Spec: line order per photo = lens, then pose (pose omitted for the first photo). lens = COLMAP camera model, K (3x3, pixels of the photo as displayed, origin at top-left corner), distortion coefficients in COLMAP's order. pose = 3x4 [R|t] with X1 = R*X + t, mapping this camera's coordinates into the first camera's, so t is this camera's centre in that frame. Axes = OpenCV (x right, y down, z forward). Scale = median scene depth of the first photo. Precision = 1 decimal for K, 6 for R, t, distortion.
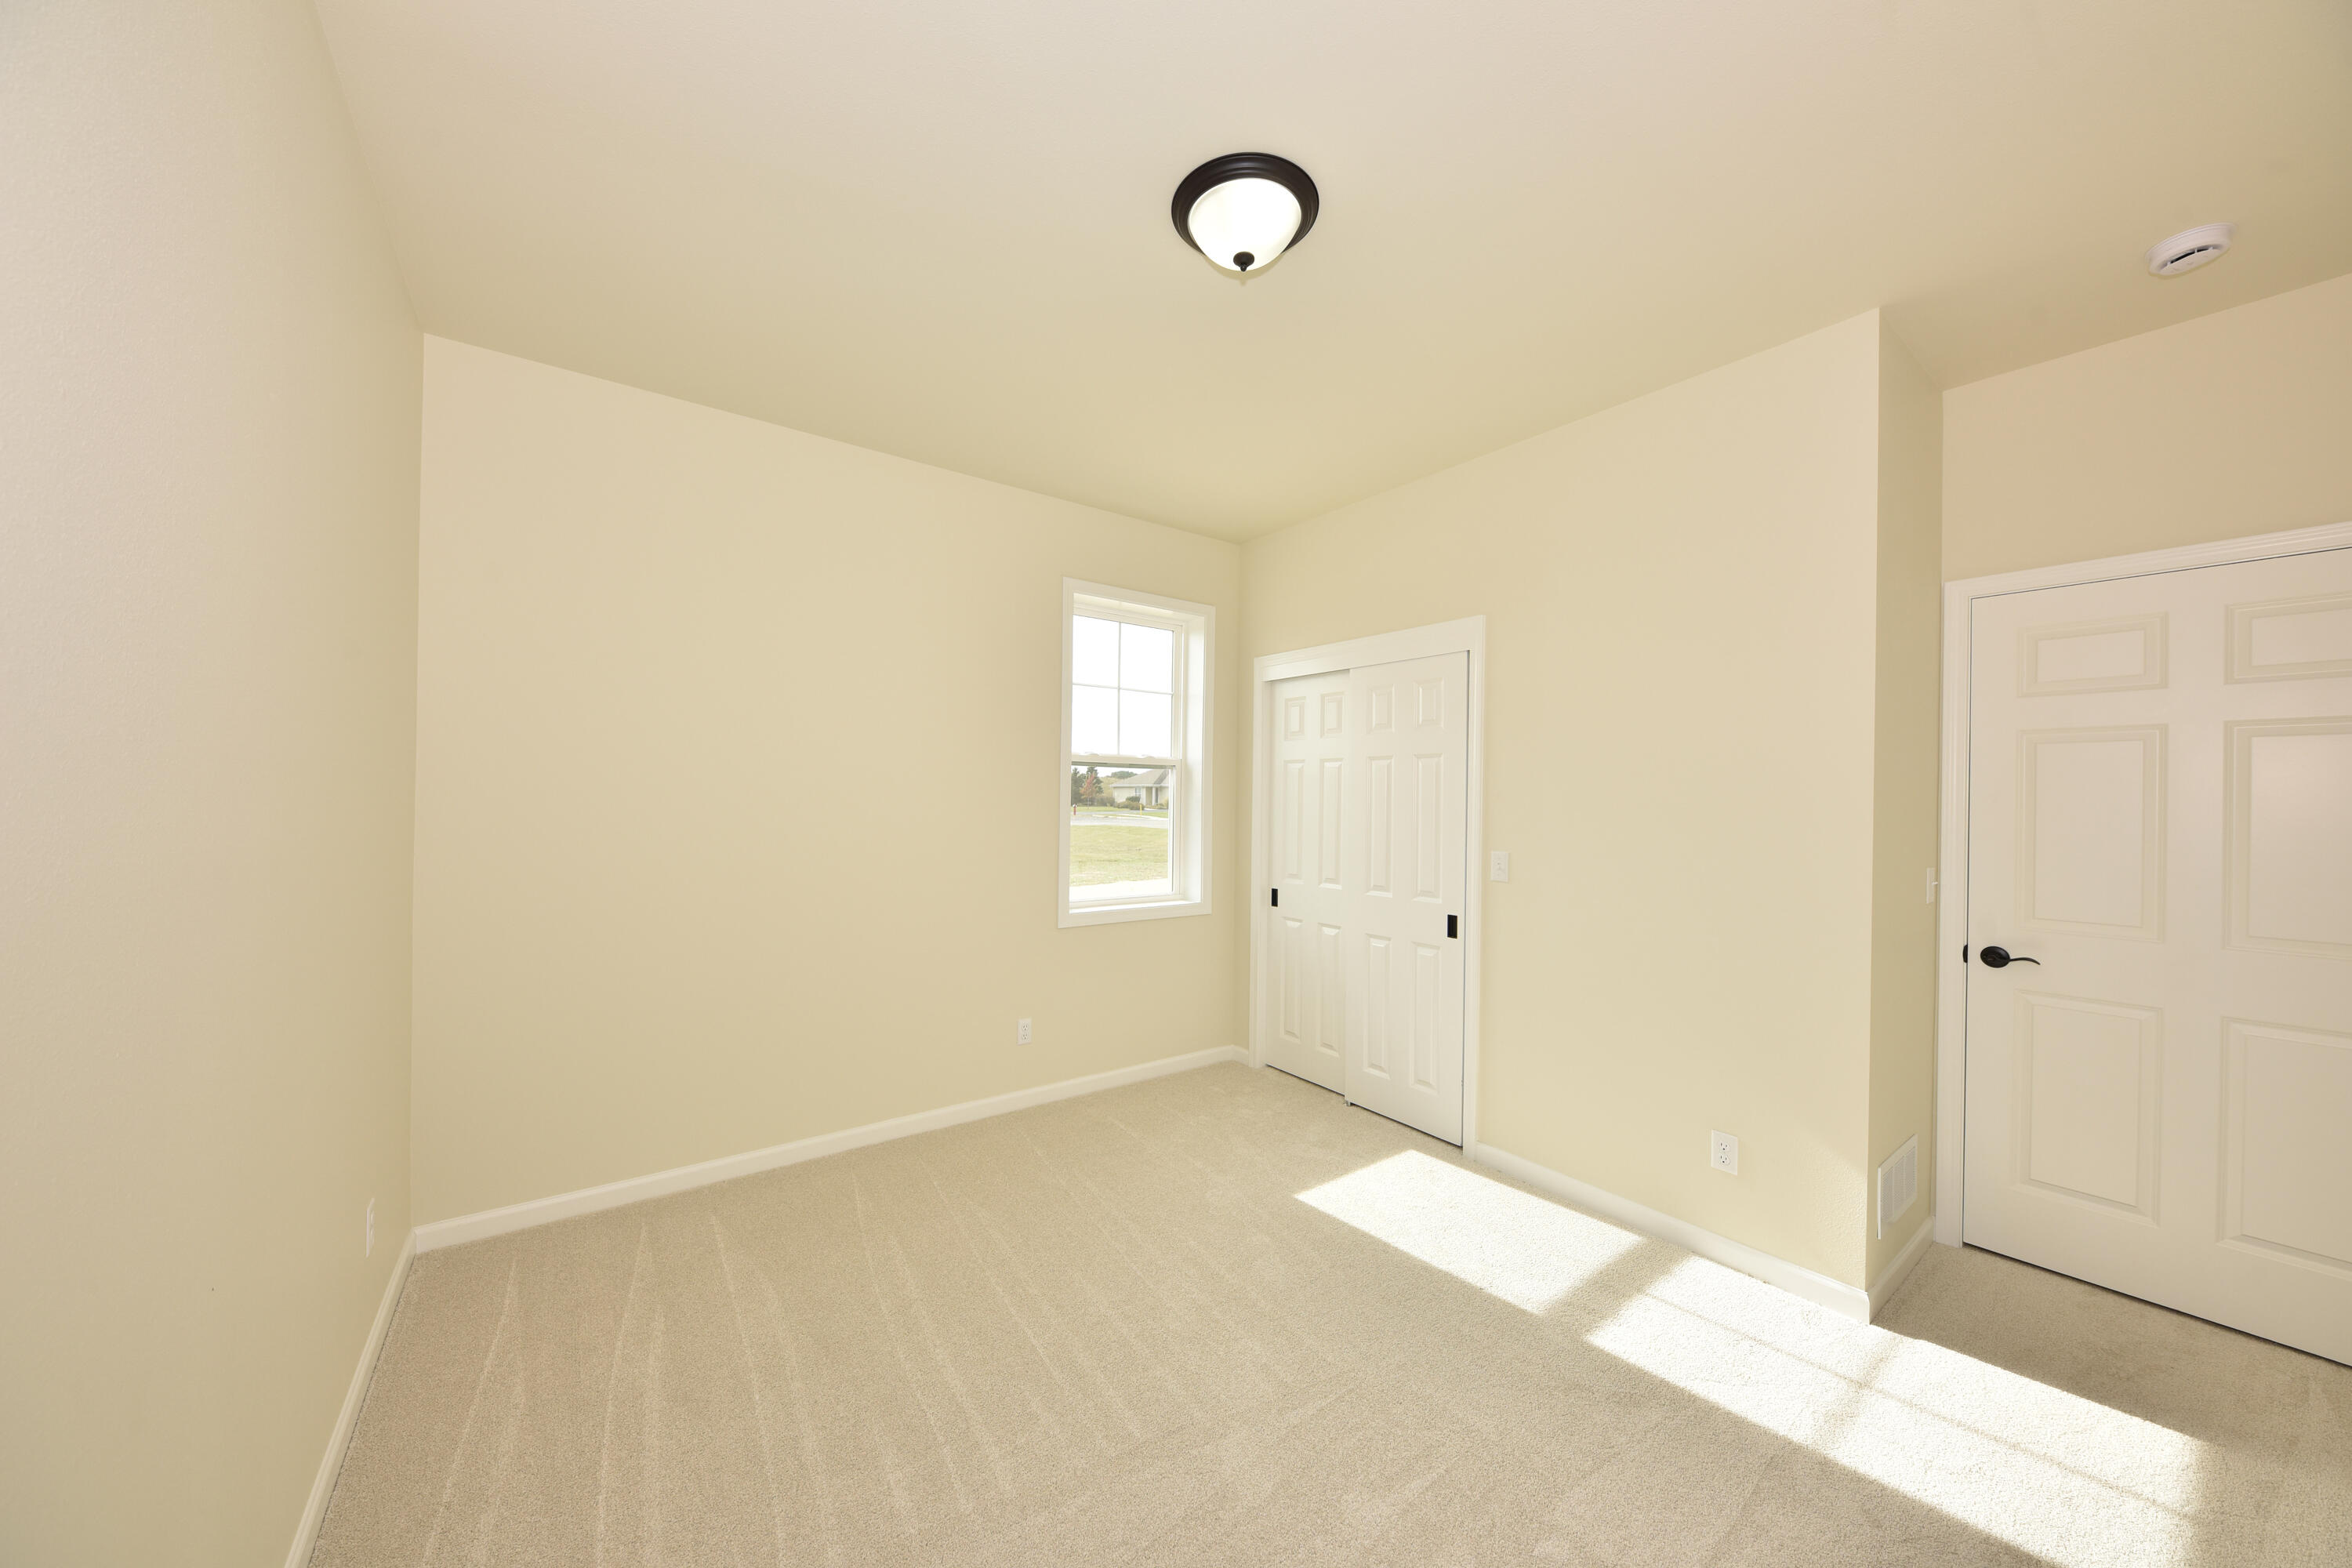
lens RADIAL K [[812.8, 0, 1174.4], [0, 812.8, 799.8], [0, 0, 1]] dist [-0.007969, -0.000281]
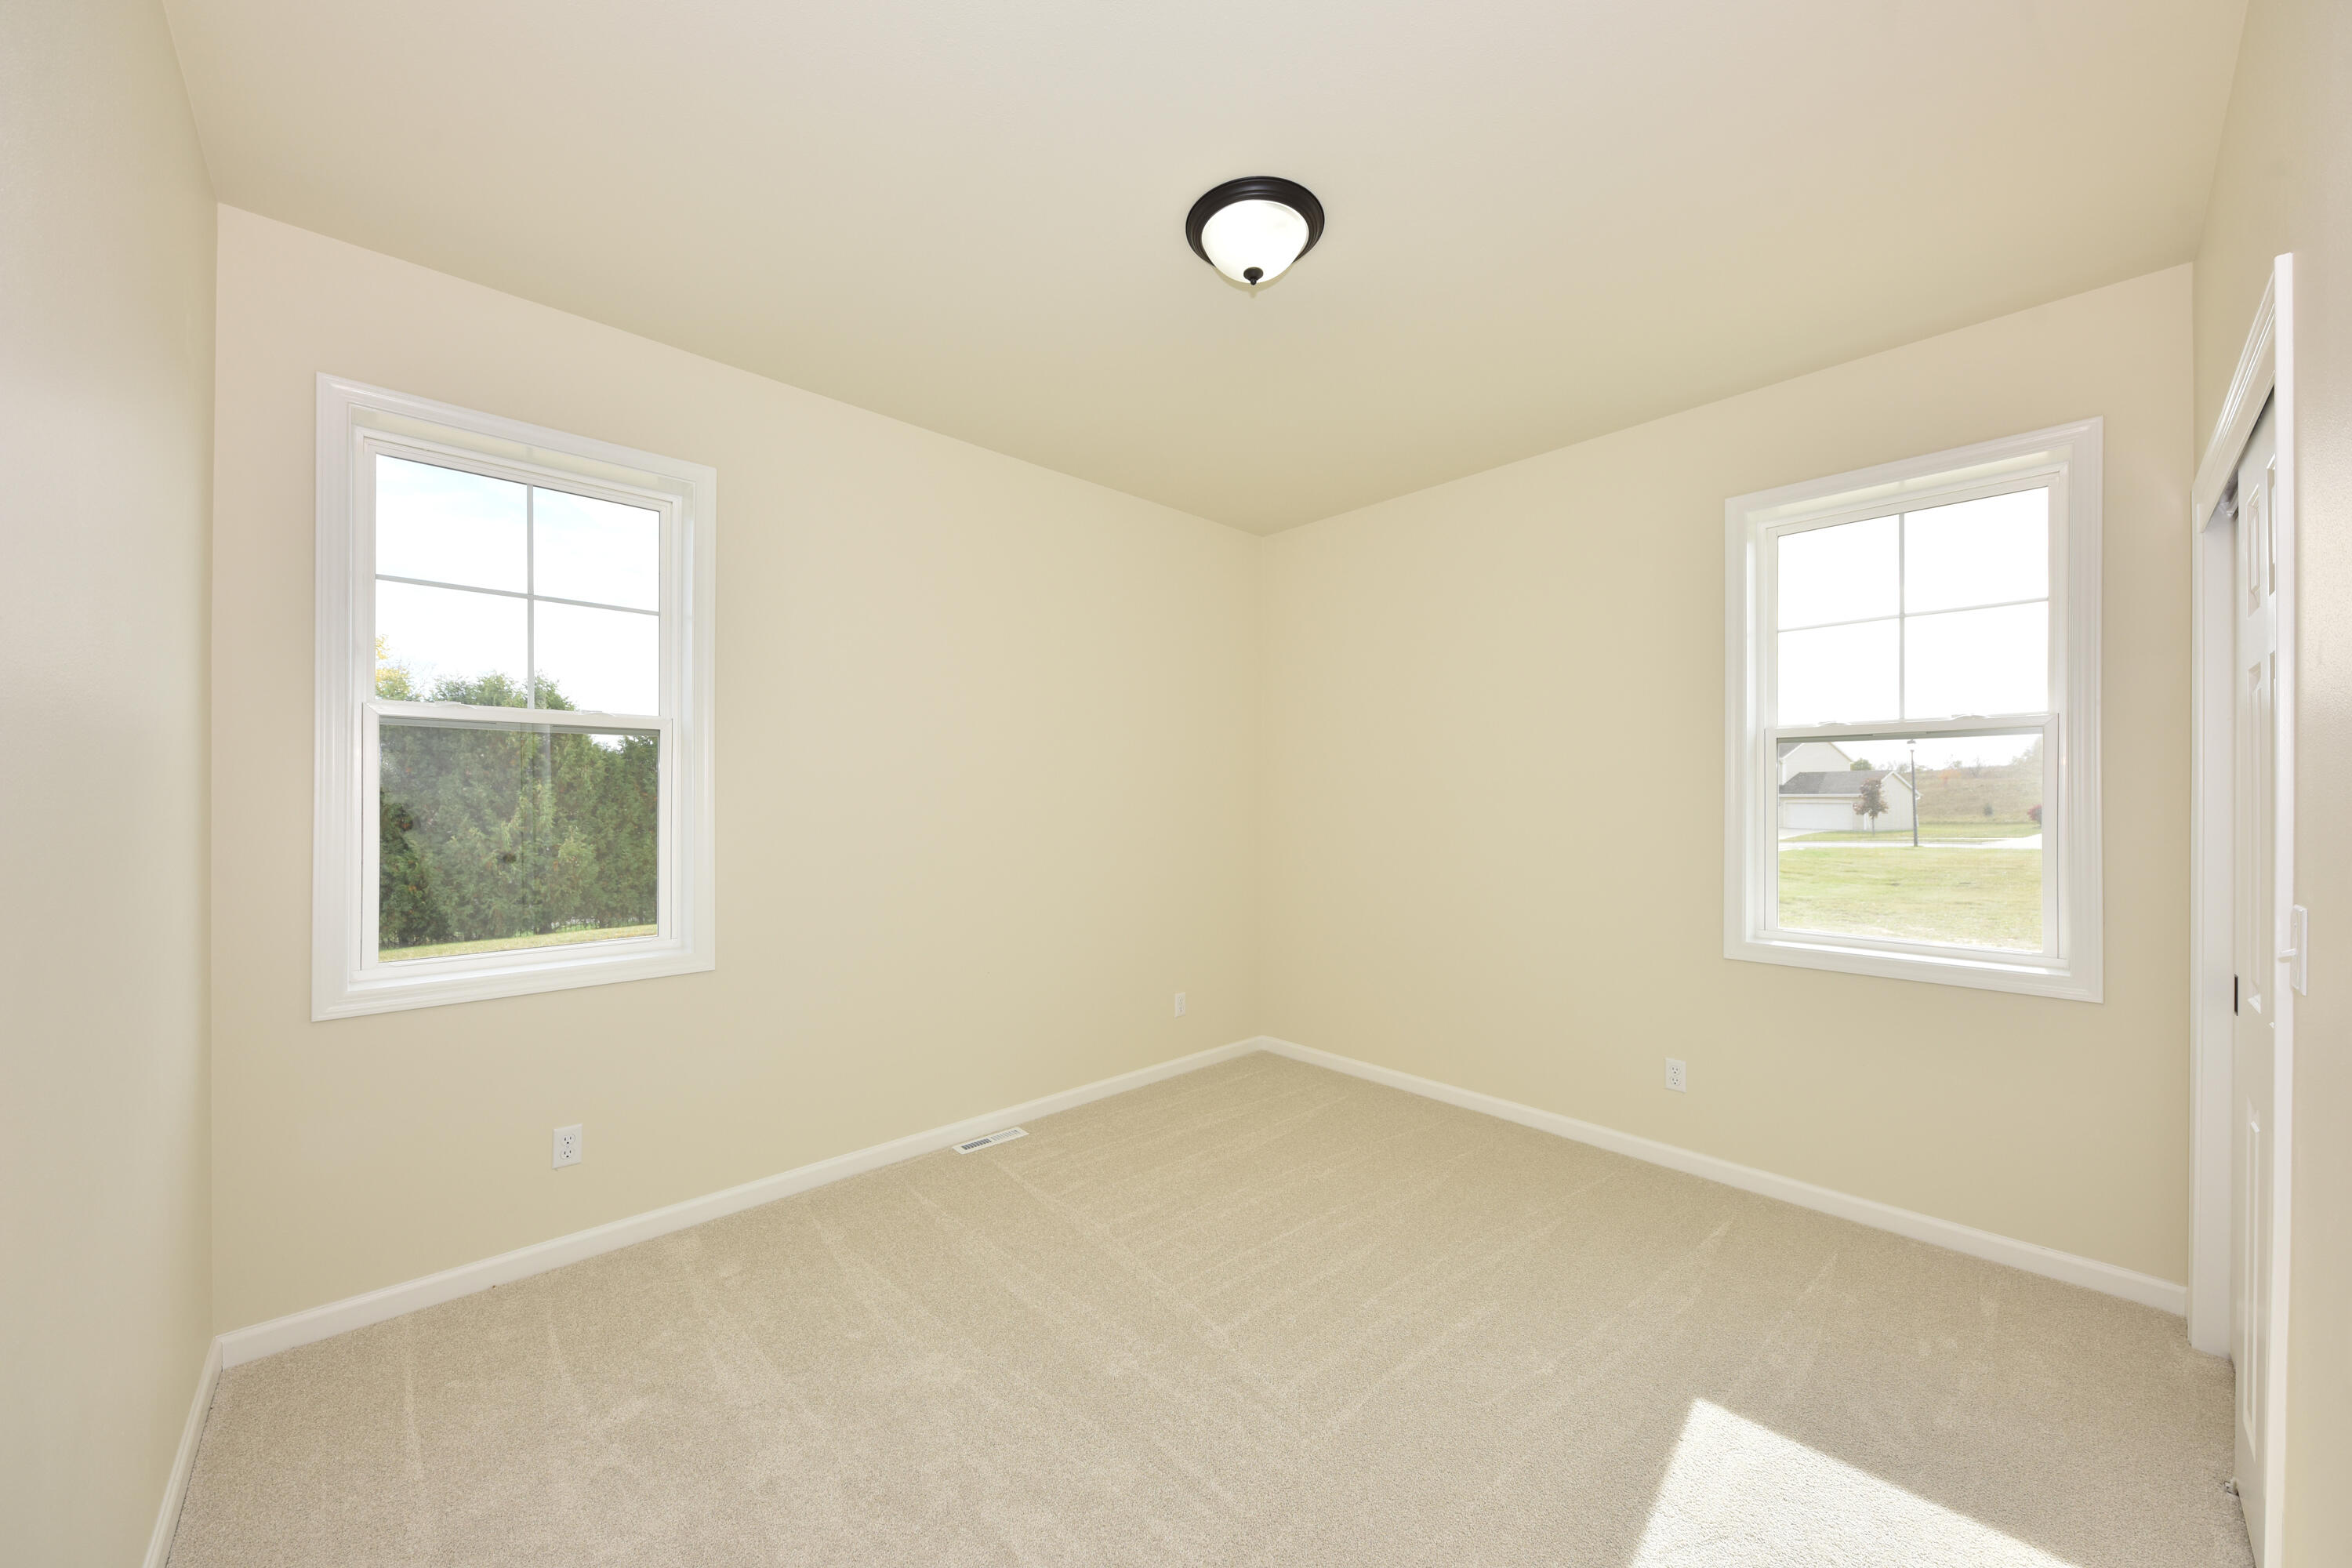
lens RADIAL K [[858.1, 0, 1177.2], [0, 858.1, 798.4], [0, 0, 1]] dist [0.022885, -0.010724]
pose [[0.112942, -0.006557, -0.993580, 0.585278], [-0.004988, 0.999962, -0.007166, 0.015846], [0.993589, 0.005765, 0.112905, 0.378767]]
